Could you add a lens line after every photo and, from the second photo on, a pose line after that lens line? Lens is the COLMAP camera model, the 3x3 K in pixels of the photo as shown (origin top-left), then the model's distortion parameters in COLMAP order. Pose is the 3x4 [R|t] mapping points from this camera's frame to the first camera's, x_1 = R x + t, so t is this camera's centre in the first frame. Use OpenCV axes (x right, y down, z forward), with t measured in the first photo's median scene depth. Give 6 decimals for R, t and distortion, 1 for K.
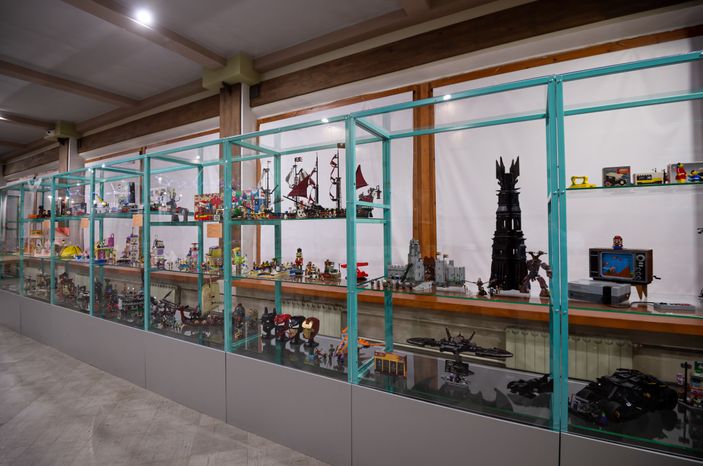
lens RADIAL K [[334.2, 0, 351.5], [0, 334.2, 233.0], [0, 0, 1]] dist [-0.029491, -0.000855]
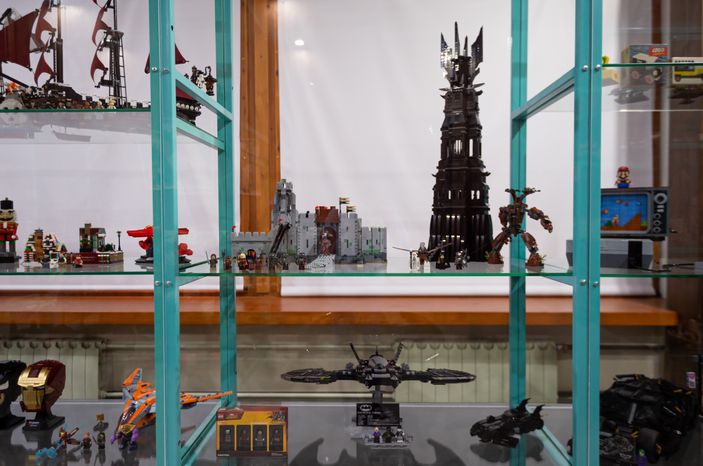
lens RADIAL K [[486.7, 0, 353.8], [0, 486.7, 244.3], [0, 0, 1]] dist [0.020166, -0.003226]
pose [[0.882975, -0.012657, 0.469250, -0.069030], [-0.001703, 0.999543, 0.030165, 0.092319], [-0.469418, -0.027434, 0.882550, 0.284323]]
